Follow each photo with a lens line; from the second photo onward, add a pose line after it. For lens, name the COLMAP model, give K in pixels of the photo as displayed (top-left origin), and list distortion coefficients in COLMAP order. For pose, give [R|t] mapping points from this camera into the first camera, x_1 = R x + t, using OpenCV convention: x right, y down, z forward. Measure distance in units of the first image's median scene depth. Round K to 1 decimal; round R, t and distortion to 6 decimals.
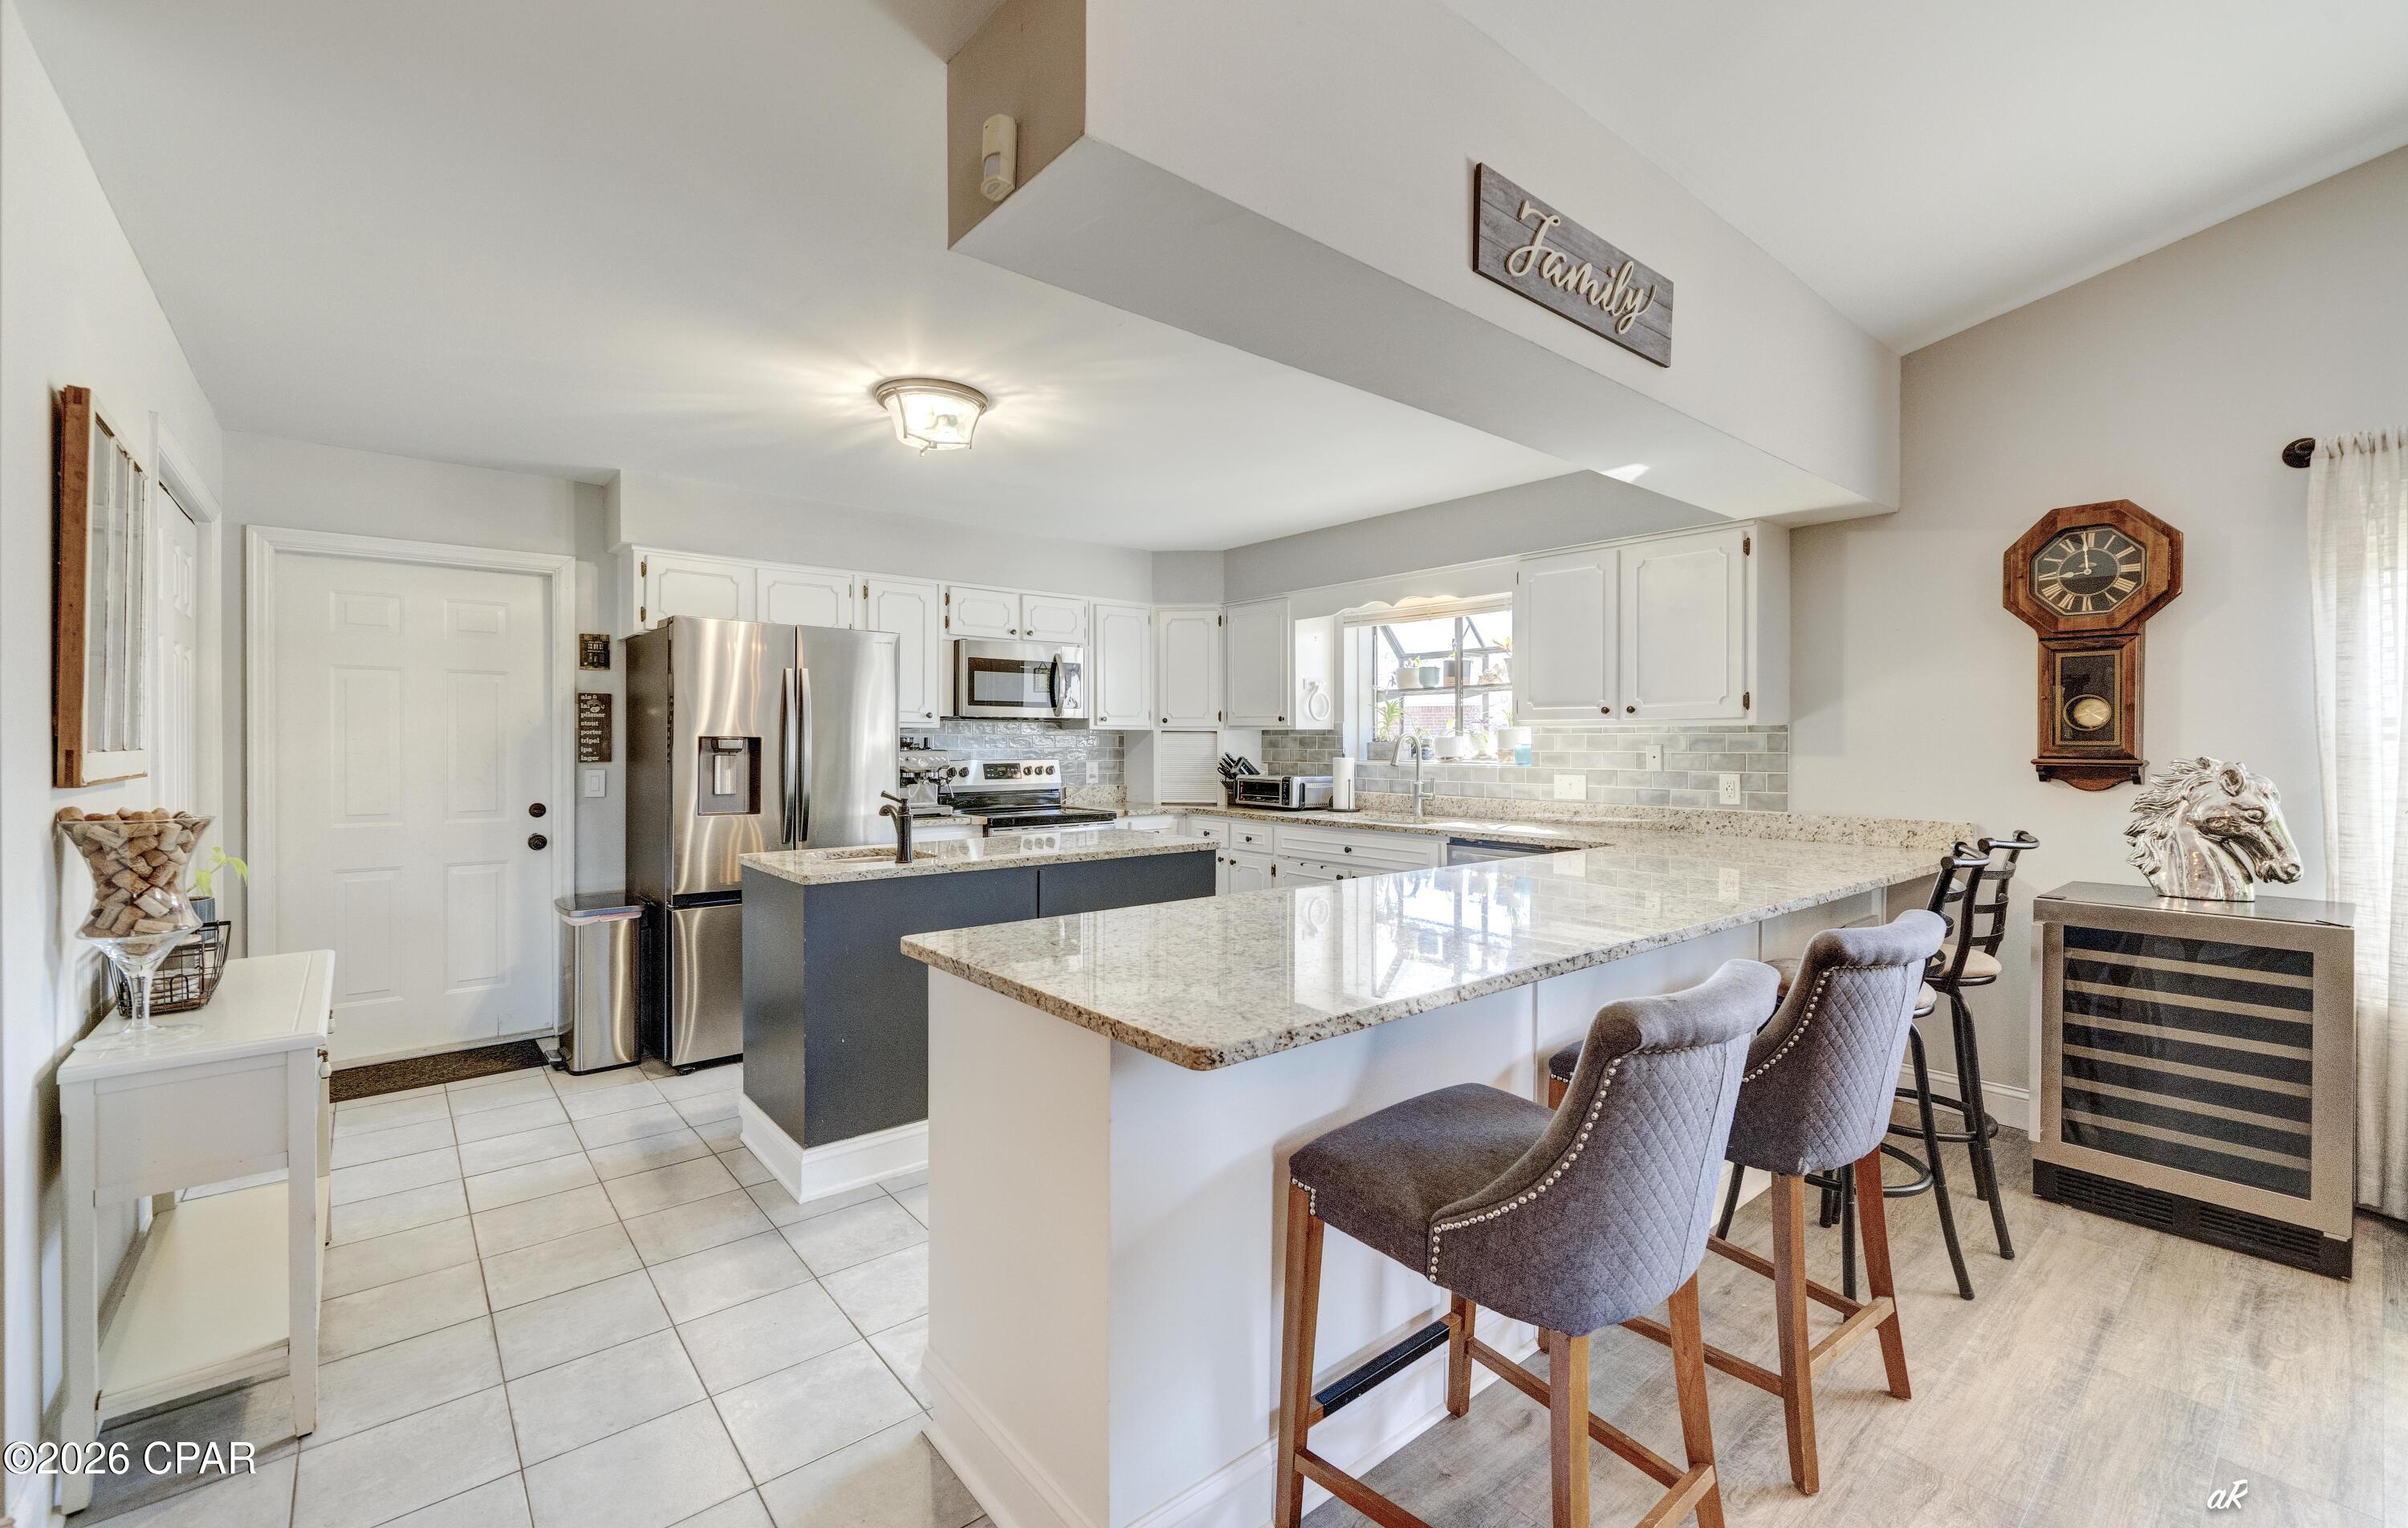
lens RADIAL K [[980.4, 0, 1215.0], [0, 980.4, 755.3], [0, 0, 1]] dist [0.004163, 0.000446]
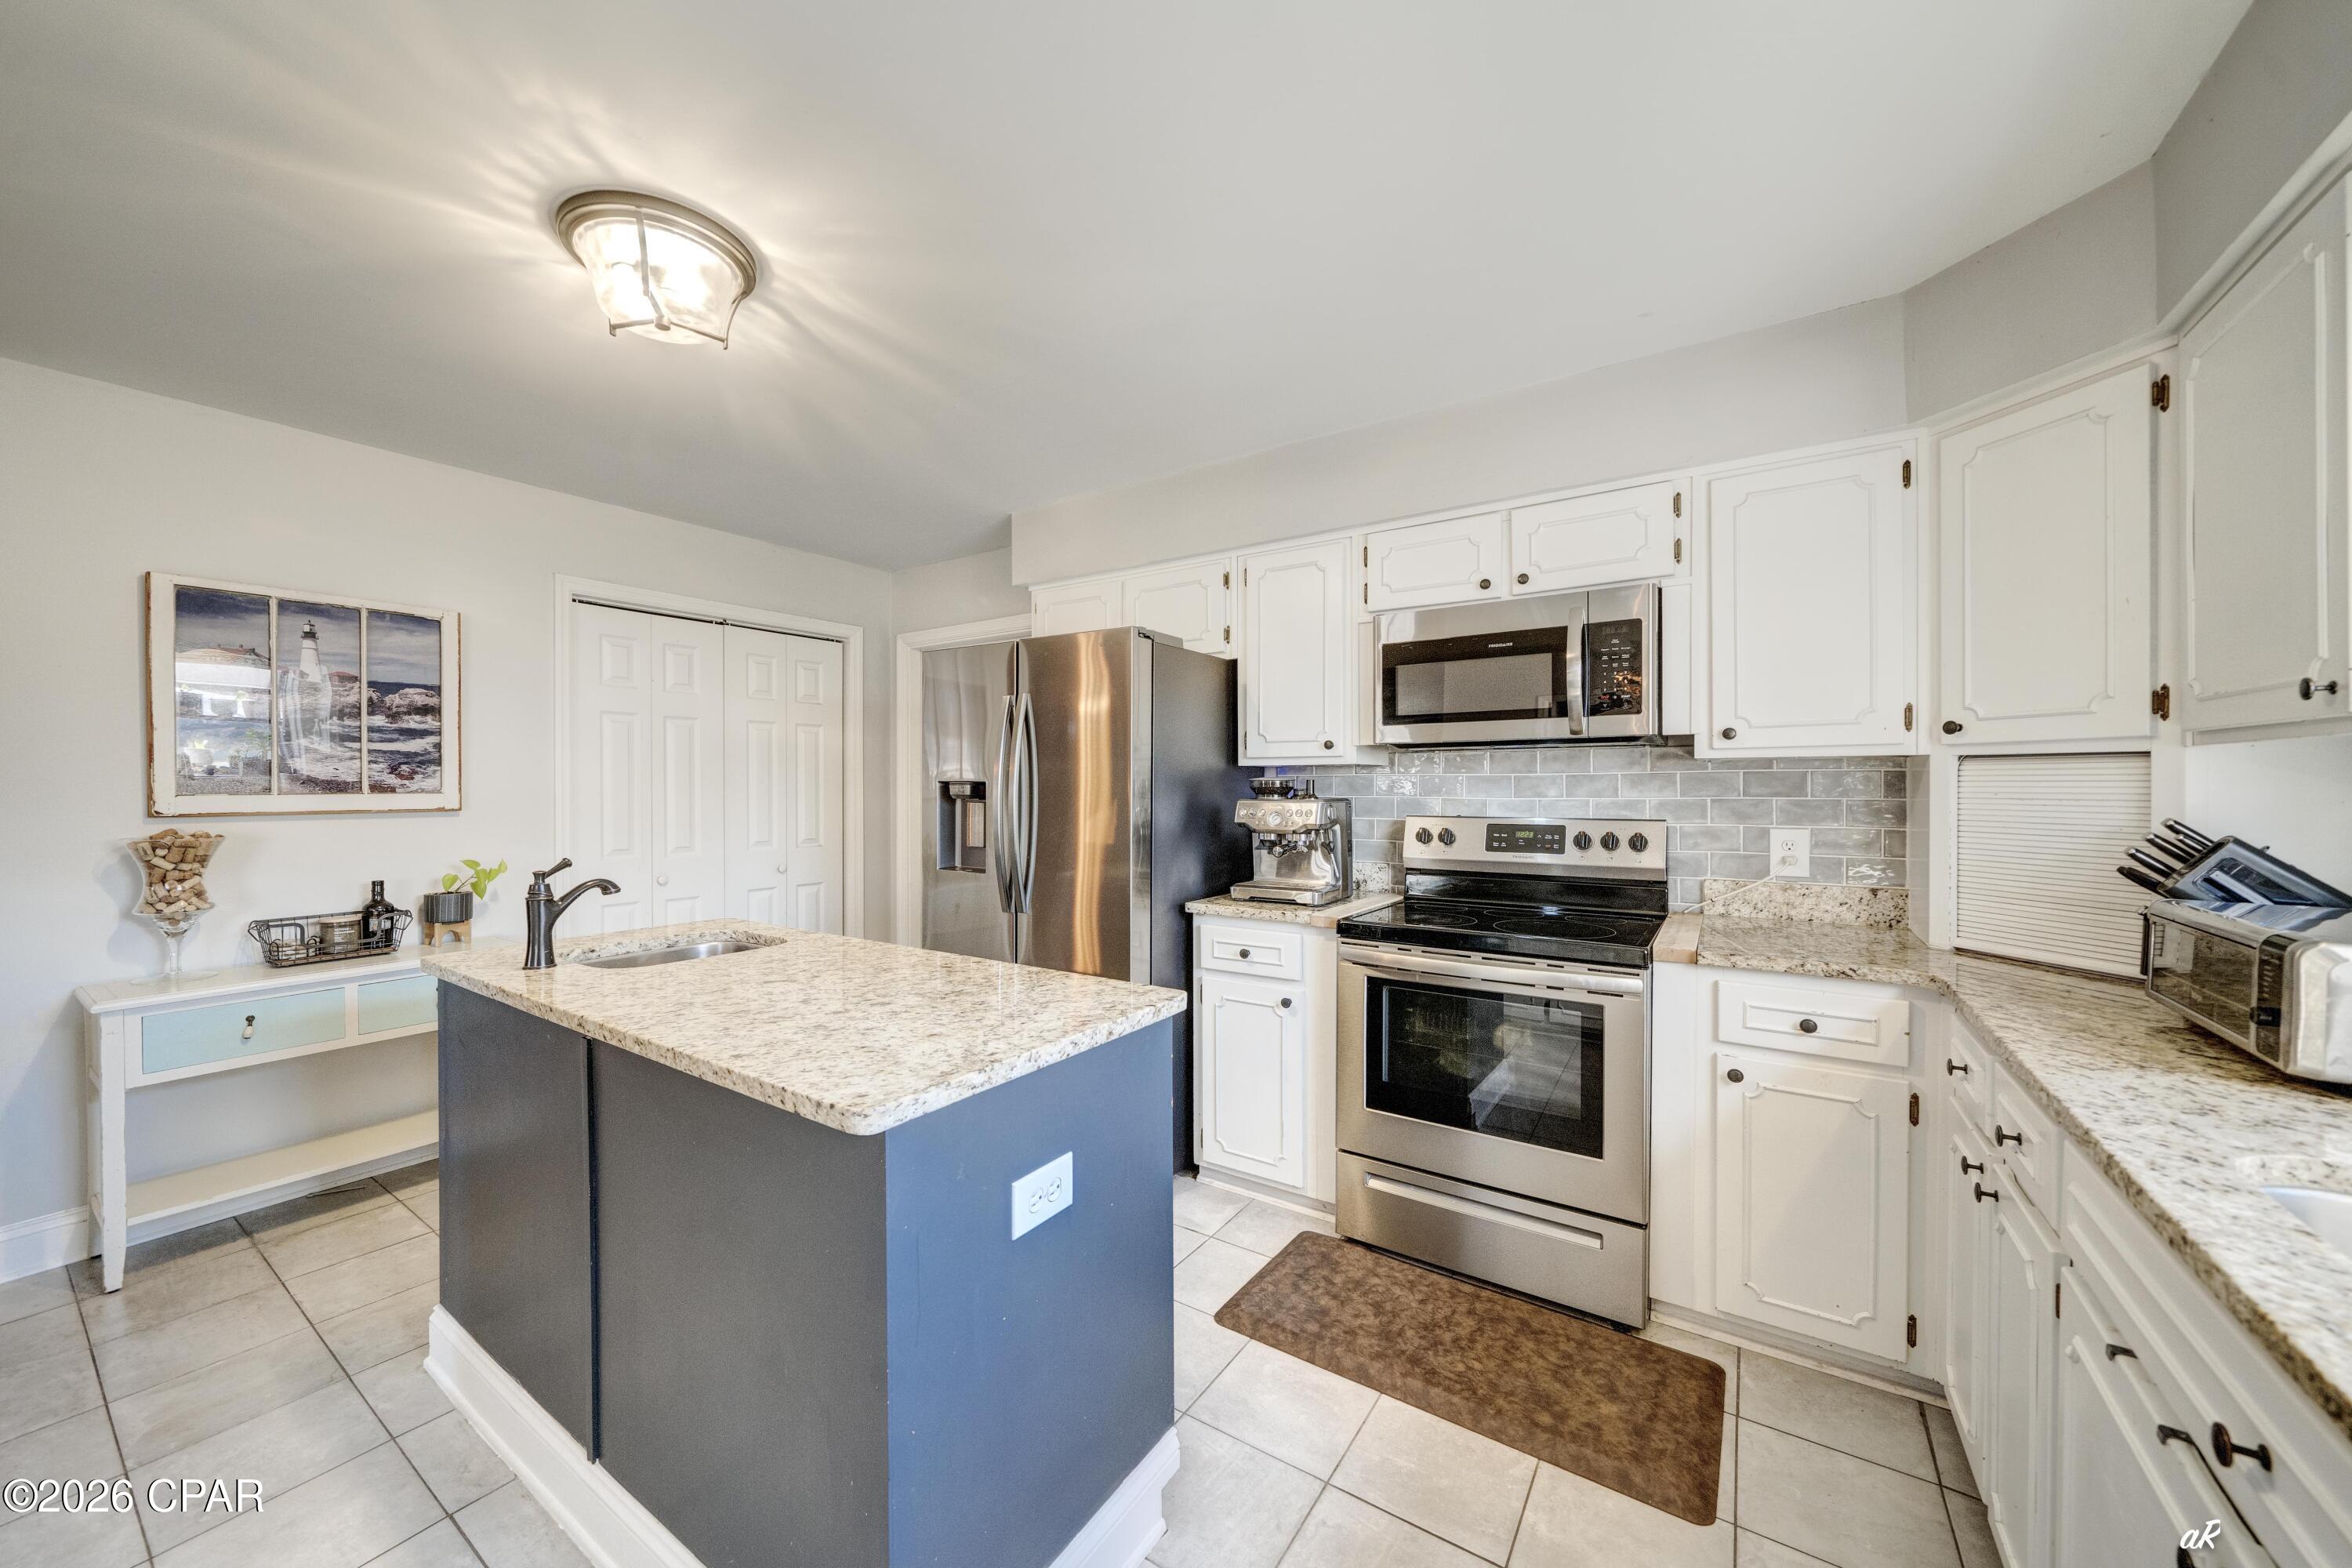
lens RADIAL K [[849.7, 0, 1159.9], [0, 849.7, 787.4], [0, 0, 1]] dist [0.002044, 0.000098]
pose [[0.273772, -0.000273, -0.961795, 0.246750], [-0.009827, 0.999947, -0.003081, -0.012124], [0.961744, 0.010295, 0.273755, 0.862806]]
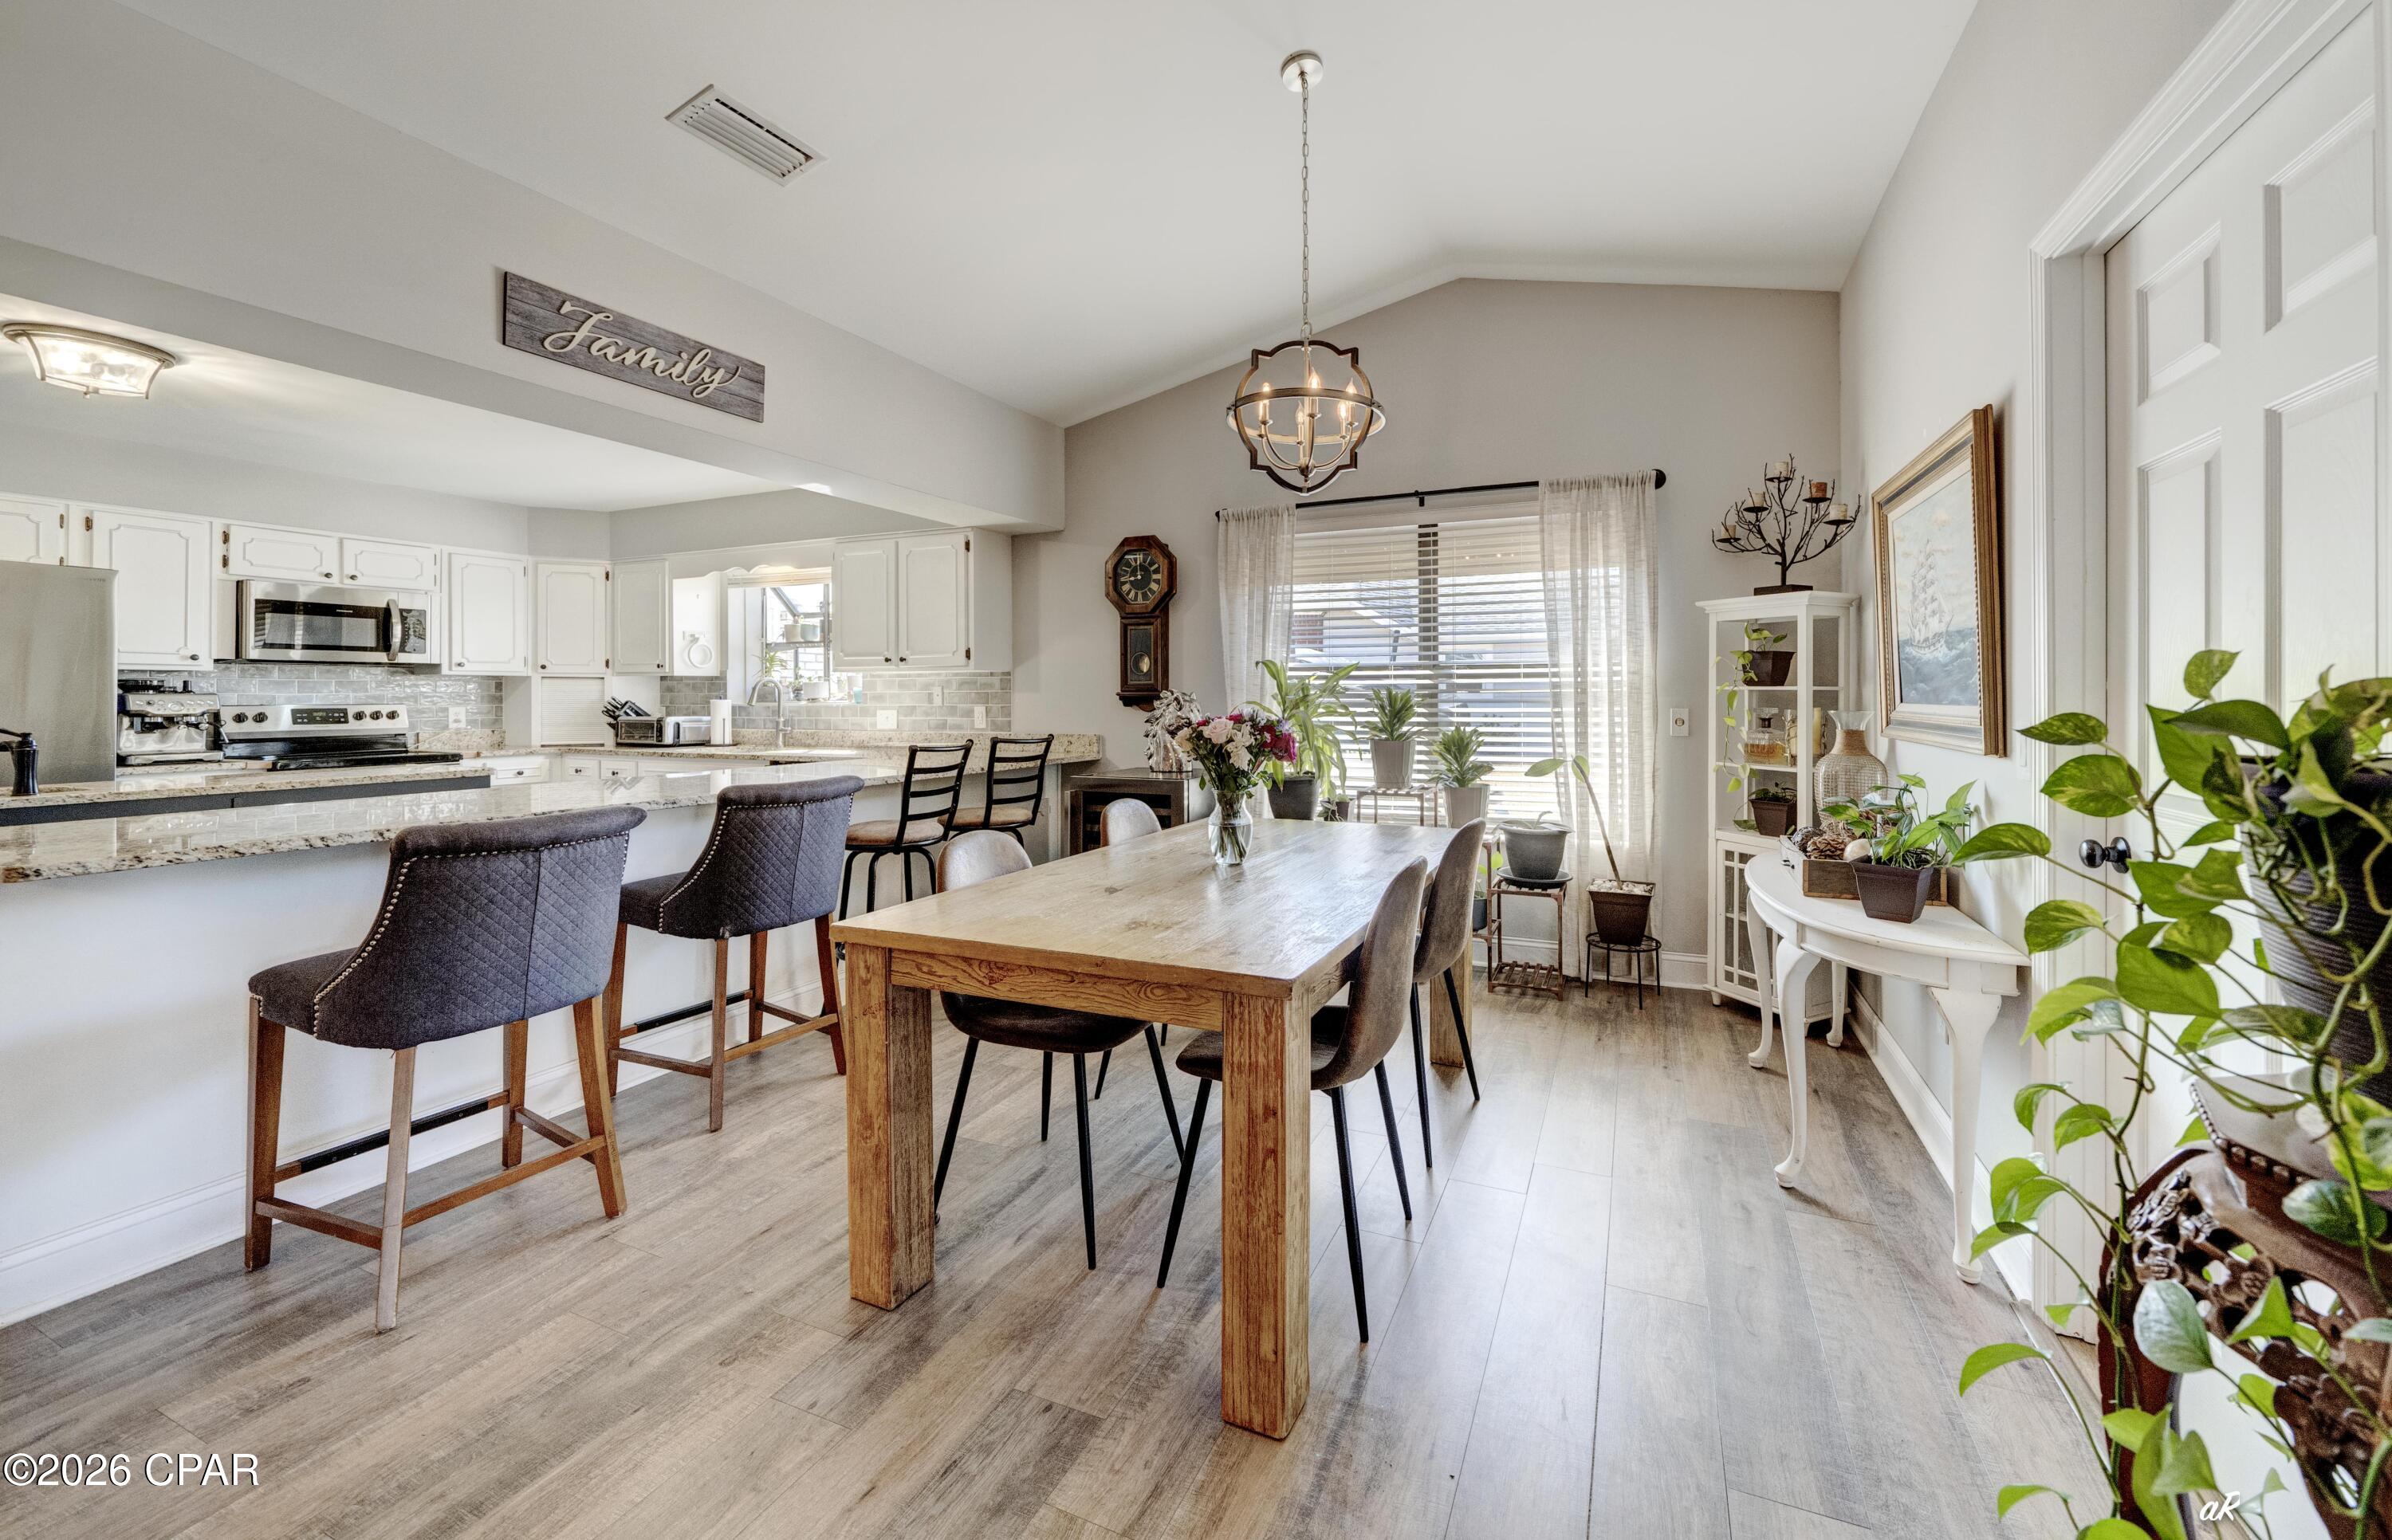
lens RADIAL K [[875.1, 0, 1265.7], [0, 875.1, 678.8], [0, 0, 1]] dist [-0.006287, 0.000463]
pose [[0.888158, 0.002818, 0.459529, 0.288893], [0.011302, 0.999545, -0.027973, 0.017462], [-0.459398, 0.030038, 0.887722, -0.266726]]
